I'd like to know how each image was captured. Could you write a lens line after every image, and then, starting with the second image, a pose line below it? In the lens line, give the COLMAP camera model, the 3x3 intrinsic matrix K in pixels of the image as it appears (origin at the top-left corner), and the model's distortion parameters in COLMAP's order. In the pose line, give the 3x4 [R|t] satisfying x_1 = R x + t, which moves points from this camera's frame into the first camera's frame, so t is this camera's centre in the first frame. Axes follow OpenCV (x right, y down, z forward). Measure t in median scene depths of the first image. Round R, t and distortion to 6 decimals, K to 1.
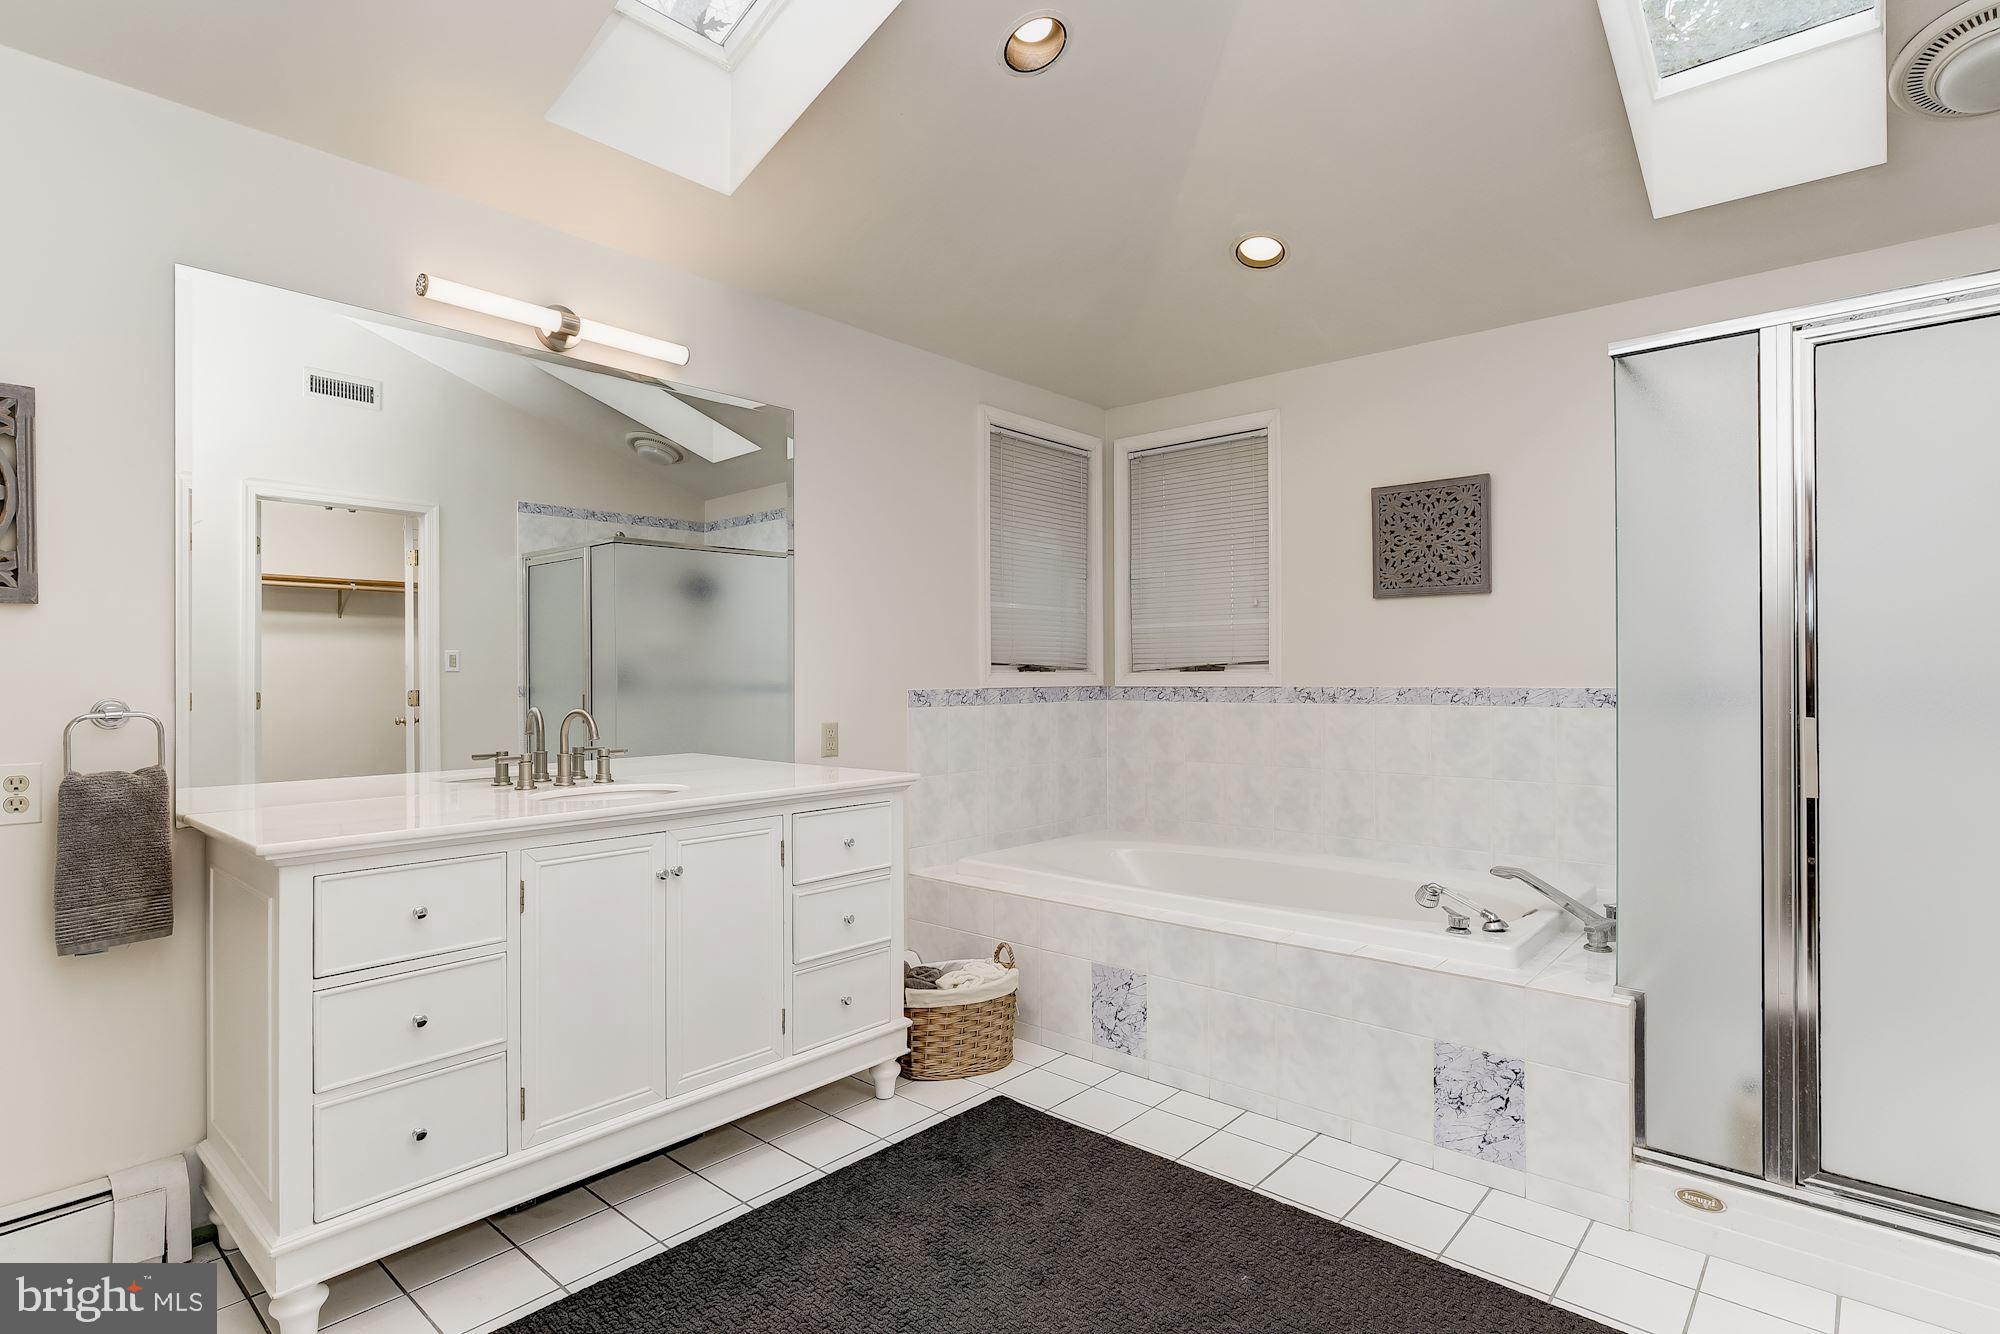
lens RADIAL K [[1017.2, 0, 1000.5], [0, 1017.2, 666.2], [0, 0, 1]] dist [-0.028200, 0.018117]
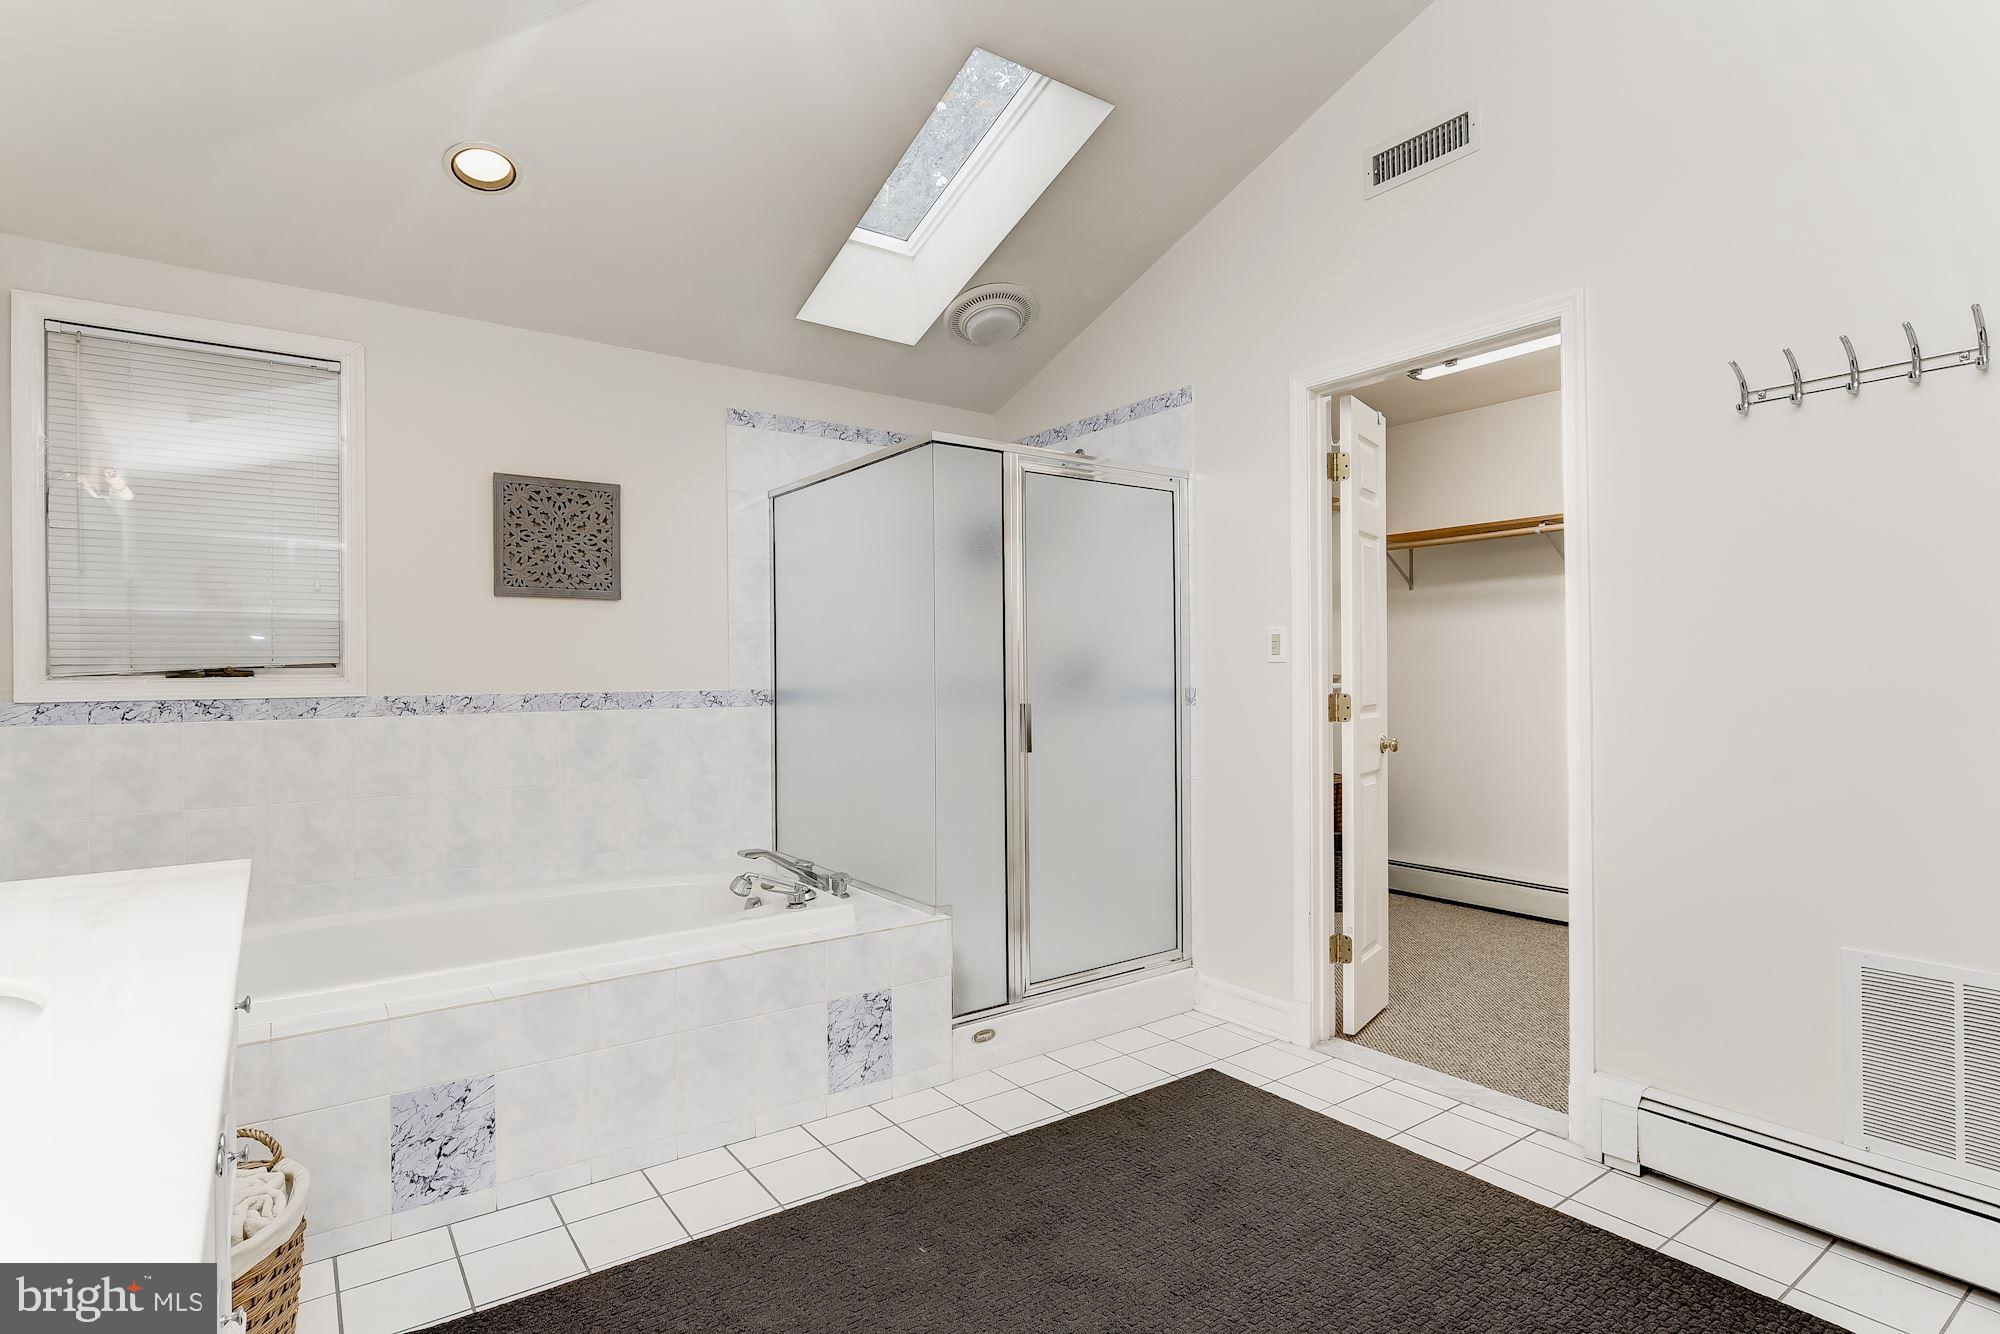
lens RADIAL K [[1017.2, 0, 1001.2], [0, 1017.2, 668.9], [0, 0, 1]] dist [-0.028200, 0.018117]
pose [[0.201320, 0.007631, 0.979496, -0.437195], [0.000385, 0.999969, -0.007869, 0.005806], [-0.979525, 0.001961, 0.201311, 0.398260]]
